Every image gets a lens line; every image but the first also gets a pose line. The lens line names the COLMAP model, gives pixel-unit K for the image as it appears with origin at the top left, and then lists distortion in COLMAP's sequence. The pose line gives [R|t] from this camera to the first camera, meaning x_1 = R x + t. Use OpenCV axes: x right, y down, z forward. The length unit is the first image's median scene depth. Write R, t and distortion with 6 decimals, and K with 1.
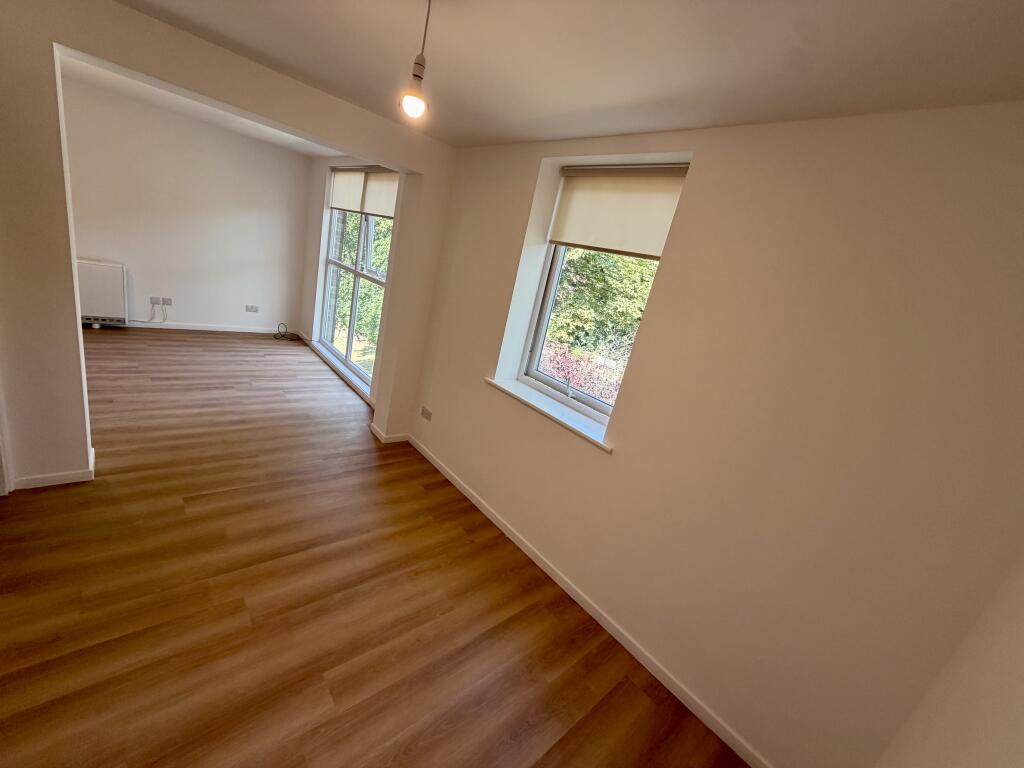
lens RADIAL K [[406.7, 0, 508.8], [0, 406.7, 385.4], [0, 0, 1]] dist [-0.000563, -0.000179]
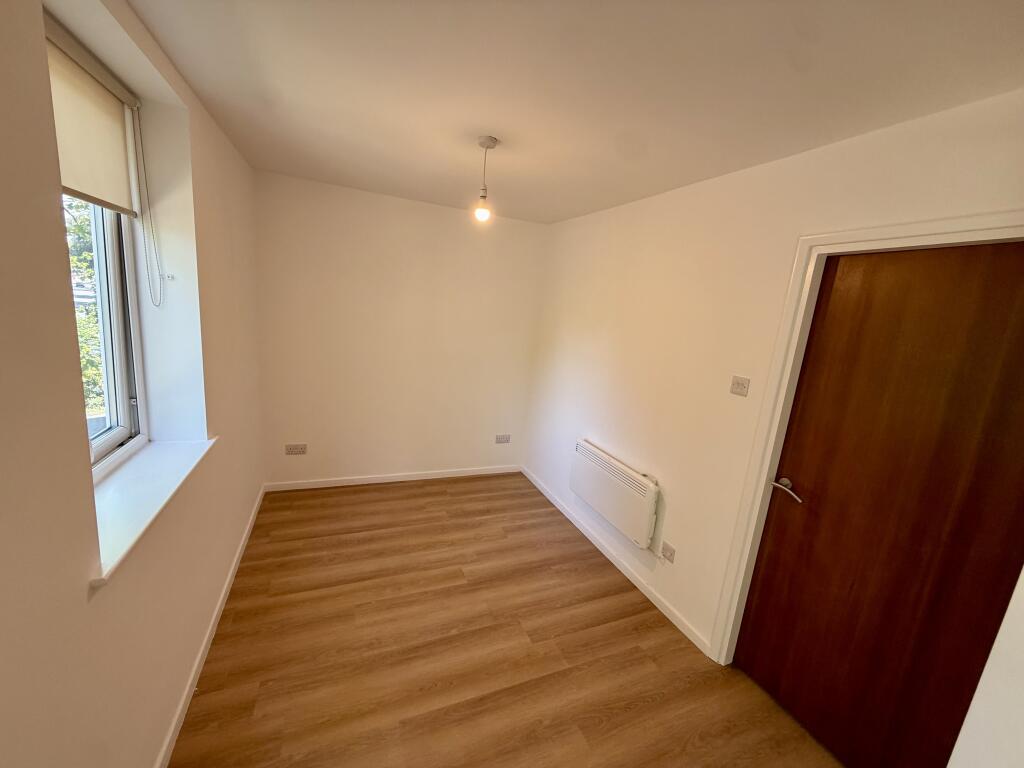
lens RADIAL K [[406.7, 0, 508.8], [0, 406.7, 385.4], [0, 0, 1]] dist [-0.000563, -0.000179]
pose [[-0.901029, -0.356716, 0.246779, -0.326493], [-0.190818, 0.836899, 0.513019, -0.330412], [-0.389531, 0.415155, -0.822138, 0.870596]]
